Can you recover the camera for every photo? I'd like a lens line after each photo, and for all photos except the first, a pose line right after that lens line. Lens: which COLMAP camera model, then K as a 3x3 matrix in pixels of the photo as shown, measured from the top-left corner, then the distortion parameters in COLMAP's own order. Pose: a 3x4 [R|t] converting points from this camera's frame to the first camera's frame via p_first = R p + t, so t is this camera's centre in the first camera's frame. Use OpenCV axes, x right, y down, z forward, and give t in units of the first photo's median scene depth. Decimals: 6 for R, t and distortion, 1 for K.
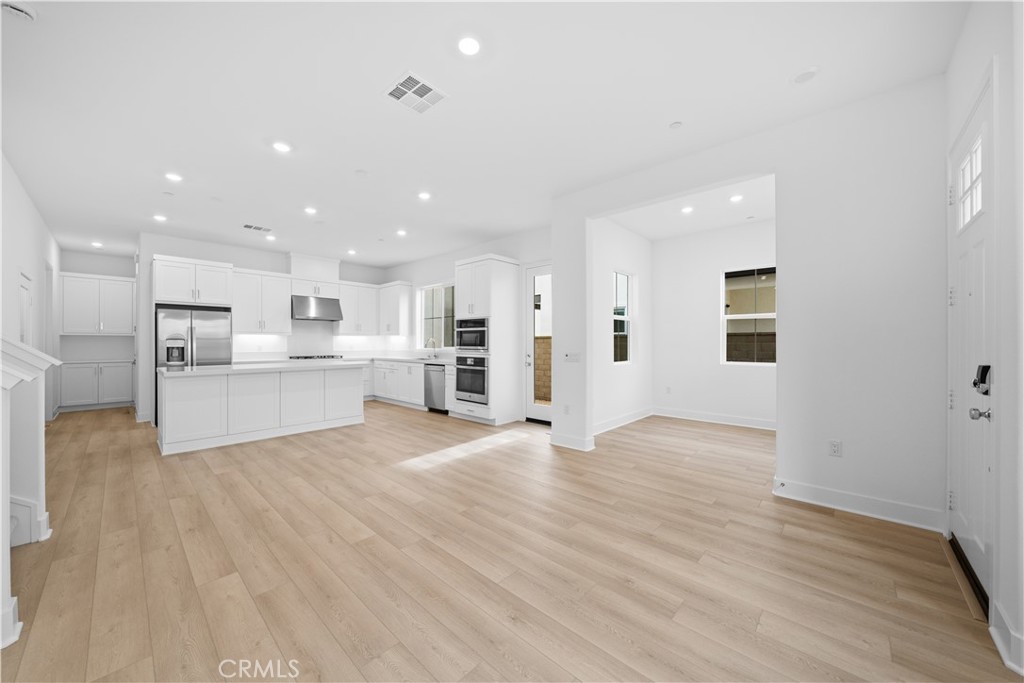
lens RADIAL K [[365.1, 0, 513.2], [0, 365.1, 344.4], [0, 0, 1]] dist [-0.012014, 0.000092]
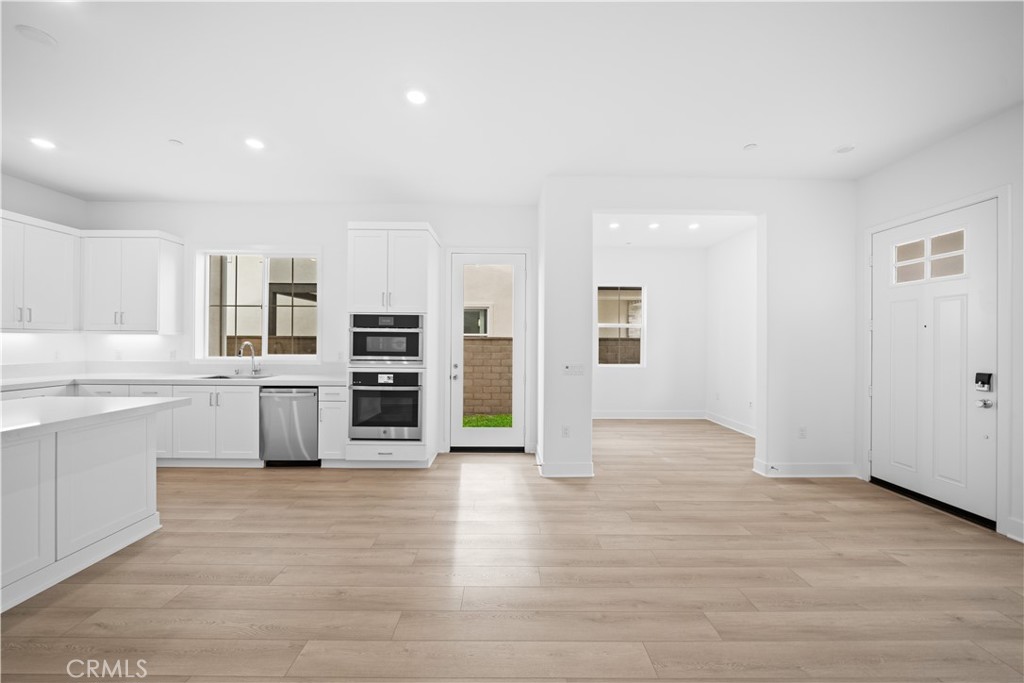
lens RADIAL K [[354.4, 0, 513.2], [0, 354.4, 342.3], [0, 0, 1]] dist [-0.006784, 0.000041]
pose [[0.732317, 0.002841, 0.680958, -0.396971], [-0.004496, 0.999990, 0.000663, -0.021779], [-0.680950, -0.003547, 0.732322, 0.387457]]
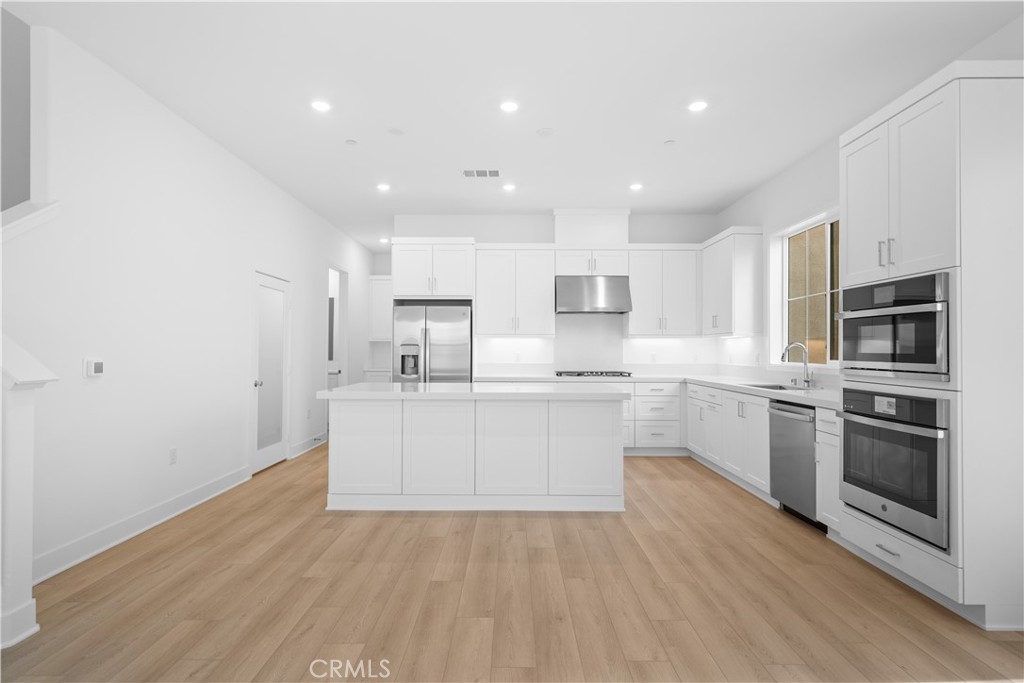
lens RADIAL K [[511.0, 0, 507.4], [0, 511.0, 344.6], [0, 0, 1]] dist [0.002835, 0.000677]
pose [[0.667565, -0.005323, -0.744532, 0.004490], [-0.006402, 0.999896, -0.012889, -0.002475], [0.744524, 0.013371, 0.667462, 0.427610]]
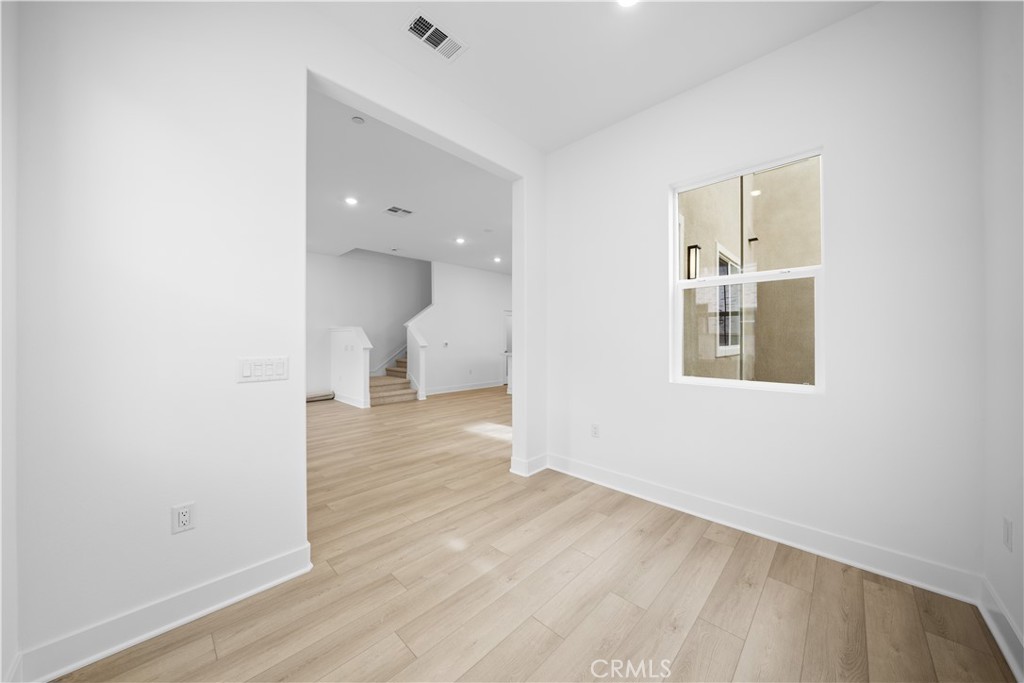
lens RADIAL K [[354.4, 0, 516.9], [0, 354.4, 342.3], [0, 0, 1]] dist [-0.006784, 0.000041]
pose [[-0.016326, 0.008252, -0.999833, 0.760936], [-0.003282, 0.999960, 0.008307, -0.002940], [0.999861, 0.003417, -0.016298, 0.782835]]
